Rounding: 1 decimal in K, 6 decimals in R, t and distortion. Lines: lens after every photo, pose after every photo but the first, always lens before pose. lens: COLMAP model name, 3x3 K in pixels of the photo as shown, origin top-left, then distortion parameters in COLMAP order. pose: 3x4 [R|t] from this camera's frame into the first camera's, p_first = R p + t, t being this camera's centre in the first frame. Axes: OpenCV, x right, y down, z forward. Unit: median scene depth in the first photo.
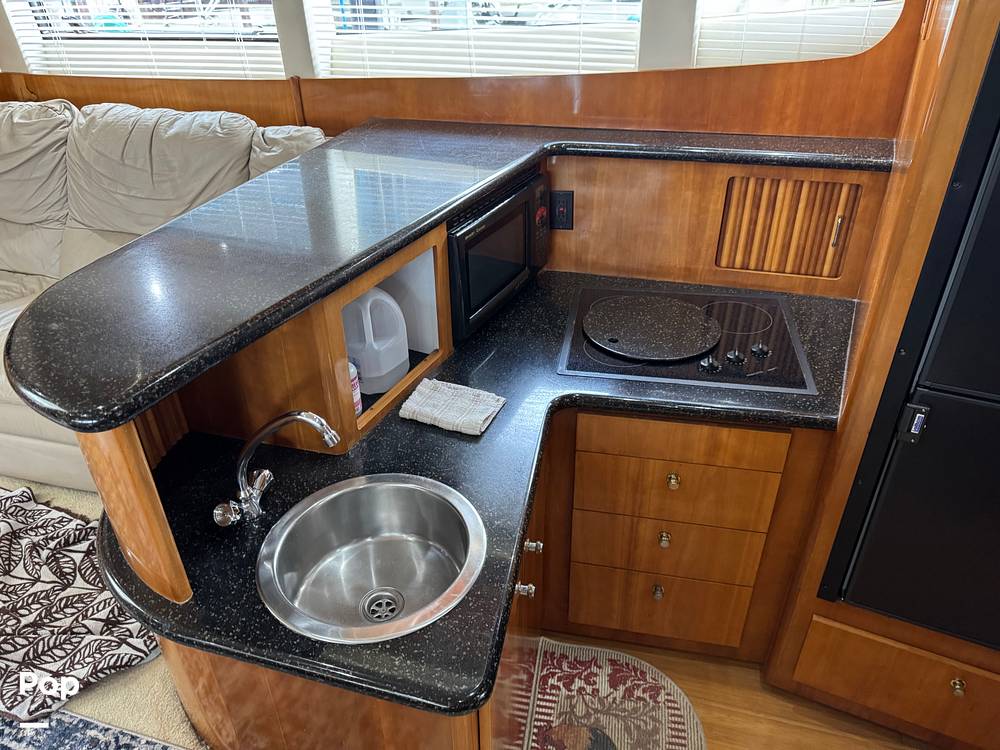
lens RADIAL K [[689.5, 0, 494.2], [0, 689.5, 377.1], [0, 0, 1]] dist [0.155879, -0.257568]
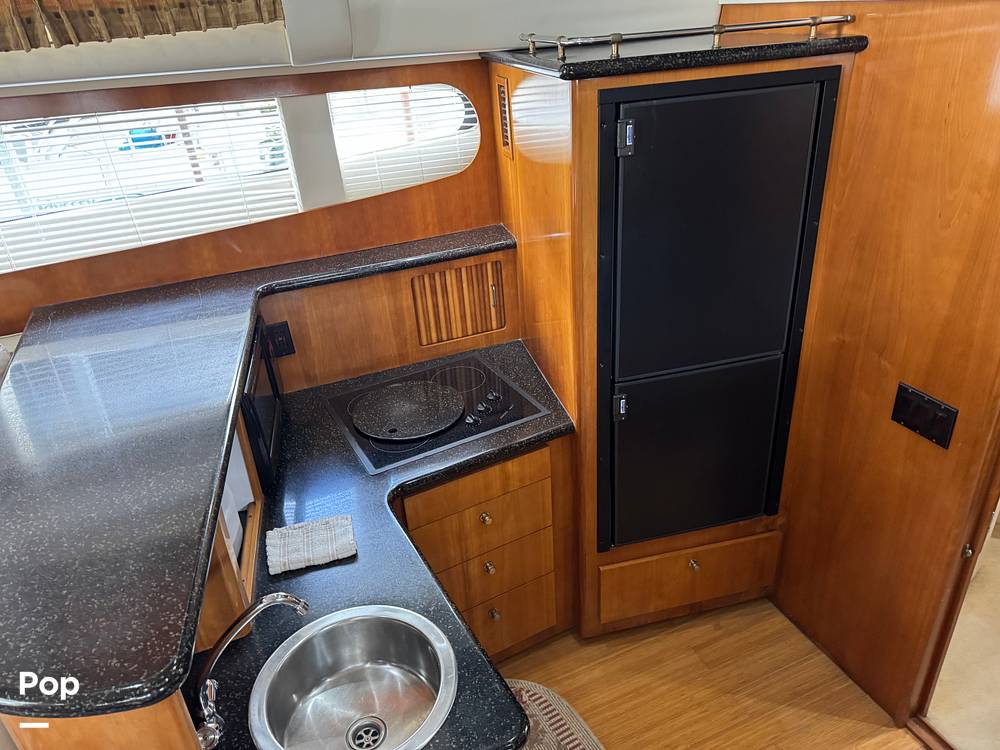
lens RADIAL K [[689.5, 0, 494.2], [0, 689.5, 377.1], [0, 0, 1]] dist [0.155879, -0.257568]
pose [[0.778968, -0.325461, 0.535988, -0.271202], [0.378200, 0.925641, 0.012415, -0.081264], [-0.500173, 0.193040, 0.844134, -0.081338]]
